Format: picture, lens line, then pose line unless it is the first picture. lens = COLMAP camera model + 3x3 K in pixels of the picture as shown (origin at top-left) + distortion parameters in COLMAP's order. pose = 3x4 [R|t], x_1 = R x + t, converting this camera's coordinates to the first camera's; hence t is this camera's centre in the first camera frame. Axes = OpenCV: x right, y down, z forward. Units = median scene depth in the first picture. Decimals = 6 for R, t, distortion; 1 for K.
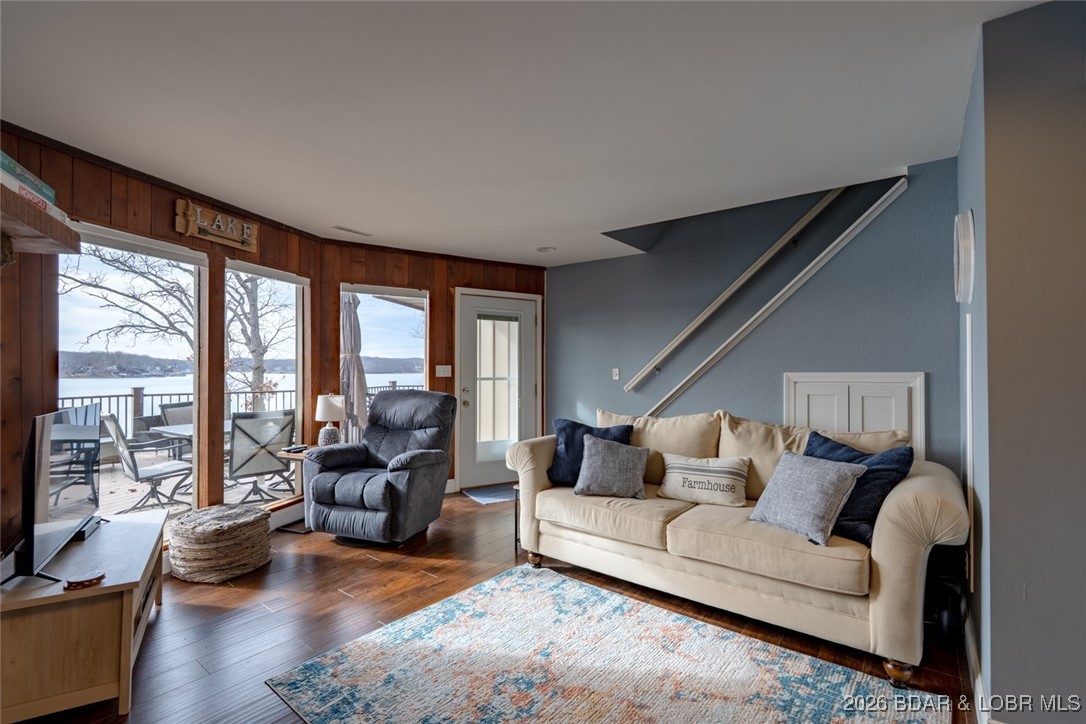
lens RADIAL K [[479.5, 0, 546.8], [0, 479.5, 365.7], [0, 0, 1]] dist [-0.002933, -0.000423]
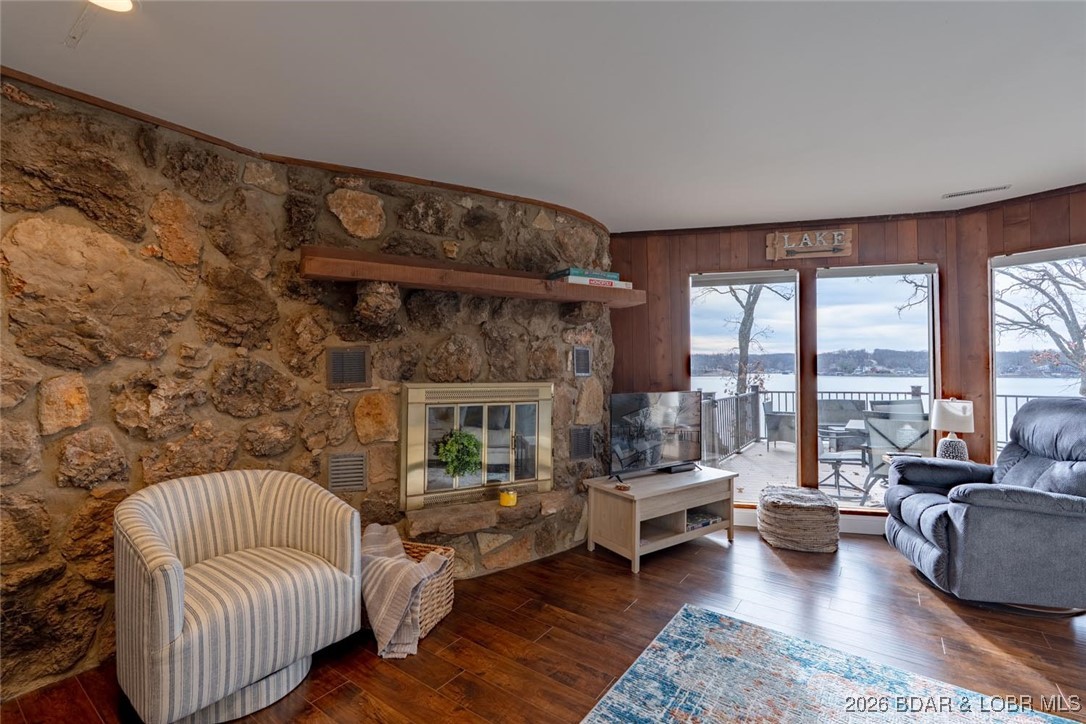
lens RADIAL K [[479.5, 0, 542.4], [0, 479.5, 364.5], [0, 0, 1]] dist [-0.002933, -0.000423]
pose [[0.027258, -0.011998, -0.999556, 0.424298], [0.008902, 0.999891, -0.011759, 0.004885], [0.999589, -0.008577, 0.027362, 0.328260]]
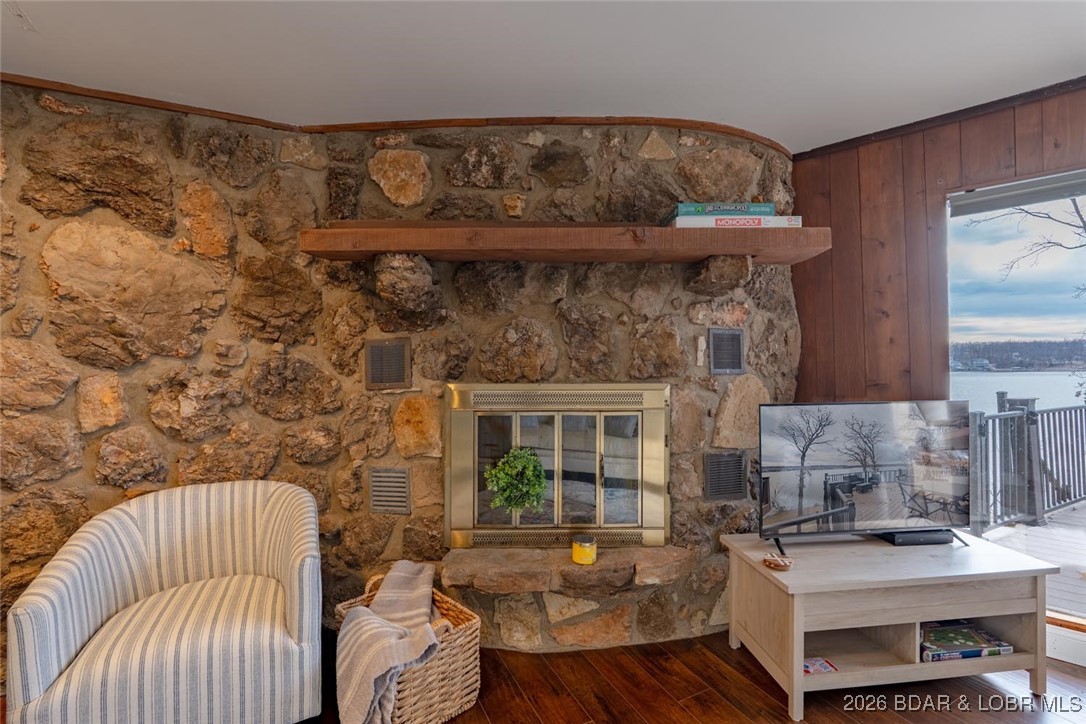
lens RADIAL K [[479.5, 0, 545.5], [0, 479.5, 362.8], [0, 0, 1]] dist [-0.002933, -0.000423]
pose [[-0.446681, -0.000920, -0.894693, 0.107909], [0.015401, 0.999843, -0.008717, 0.005082], [0.894561, -0.017673, -0.446597, 0.517914]]
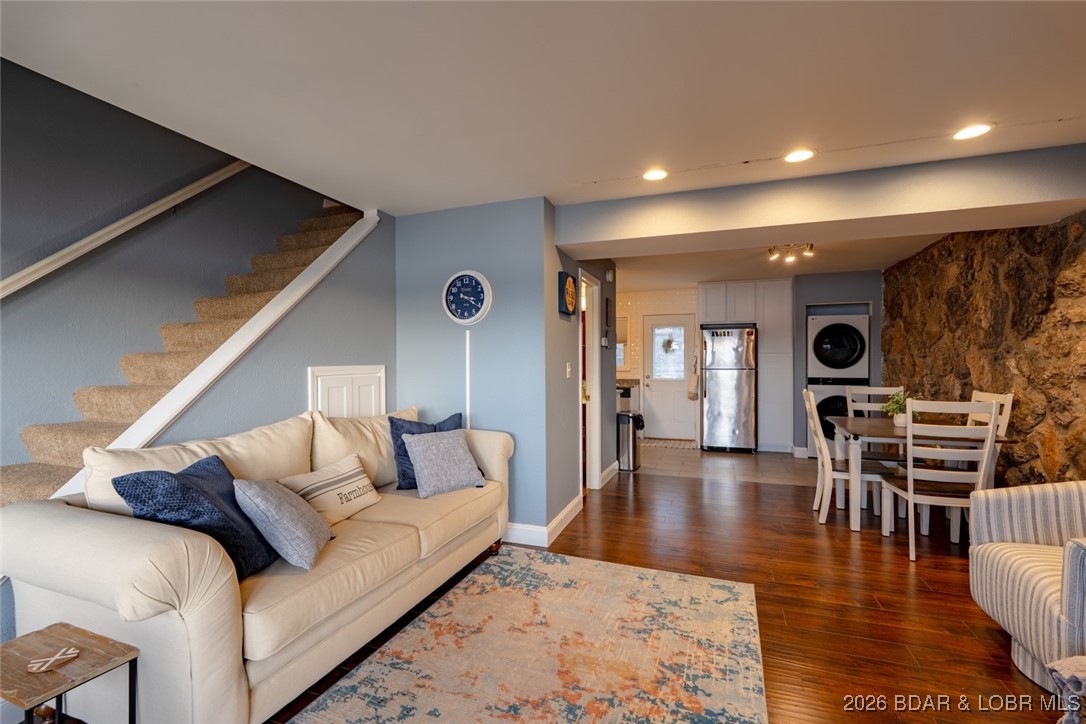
lens RADIAL K [[479.5, 0, 541.8], [0, 479.5, 362.7], [0, 0, 1]] dist [-0.002933, -0.000423]
pose [[-0.291554, -0.000405, 0.956554, -0.514056], [-0.003384, 0.999994, -0.000608, 0.004738], [-0.956548, -0.003415, -0.291553, 0.763859]]
